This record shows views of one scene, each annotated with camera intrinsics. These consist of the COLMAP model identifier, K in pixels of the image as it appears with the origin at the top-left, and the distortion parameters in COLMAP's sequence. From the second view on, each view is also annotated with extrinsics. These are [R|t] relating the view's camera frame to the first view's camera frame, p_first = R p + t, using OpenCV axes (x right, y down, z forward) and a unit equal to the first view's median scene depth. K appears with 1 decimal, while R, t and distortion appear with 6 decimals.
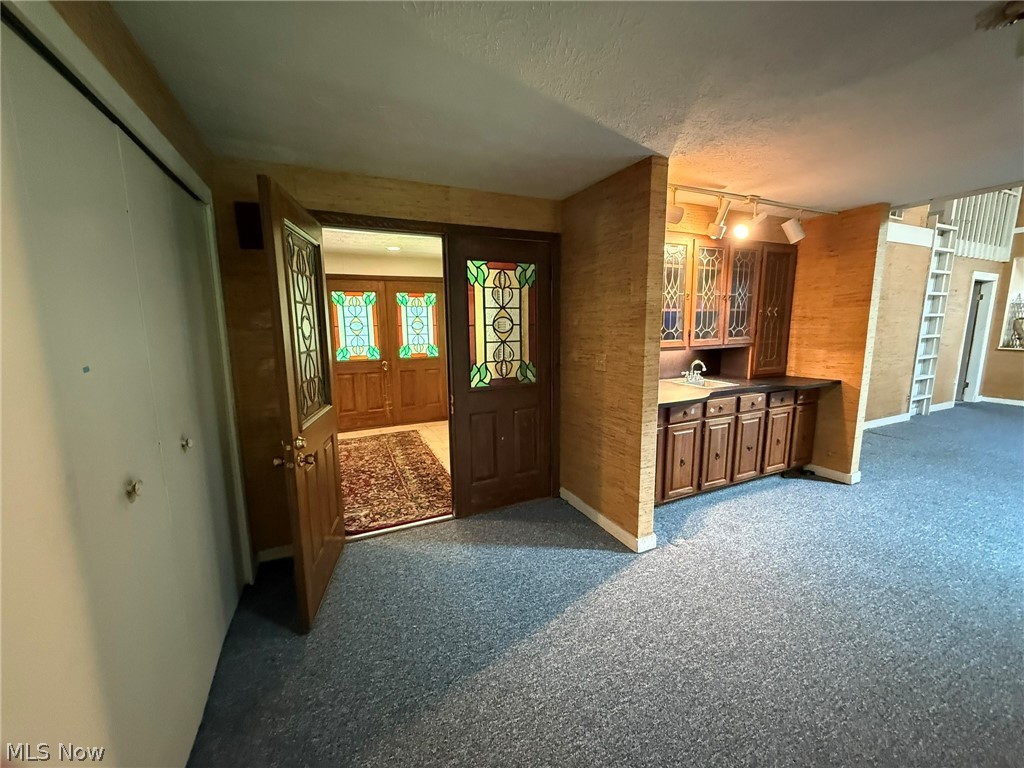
lens RADIAL K [[408.4, 0, 511.3], [0, 408.4, 385.5], [0, 0, 1]] dist [0.000705, 0.000076]
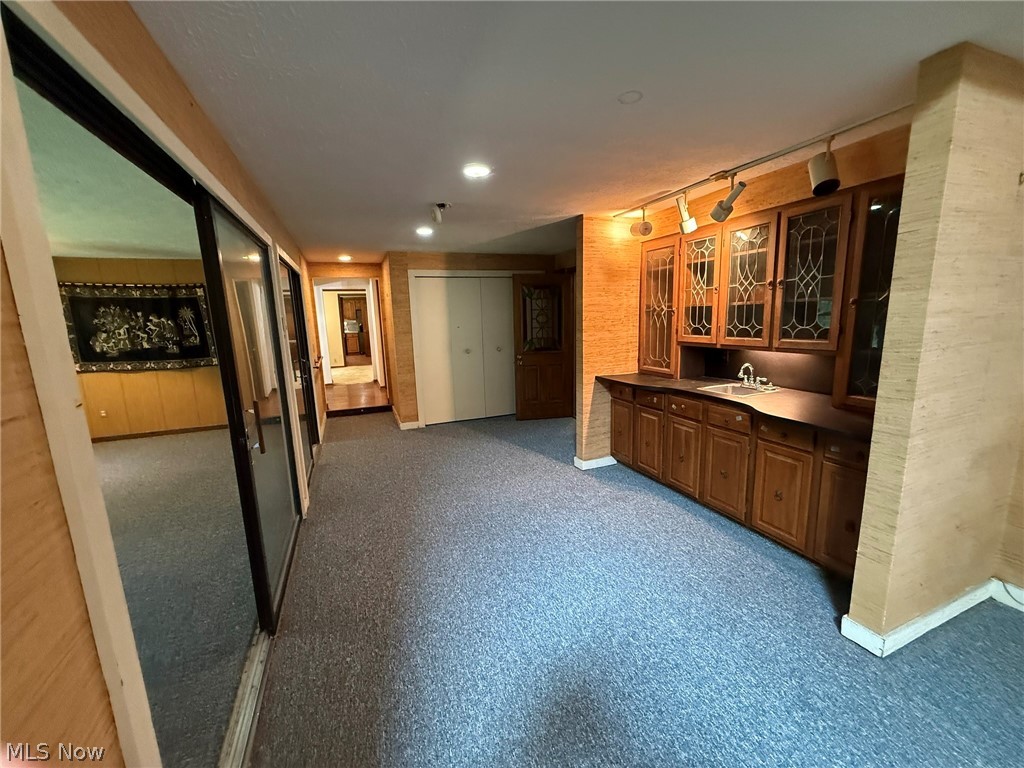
lens RADIAL K [[408.4, 0, 511.3], [0, 408.4, 385.5], [0, 0, 1]] dist [0.000705, 0.000076]
pose [[-0.057698, 0.182403, -0.981529, 1.376508], [-0.131783, 0.973172, 0.188597, -0.116452], [0.989598, 0.140230, -0.032112, 0.583584]]
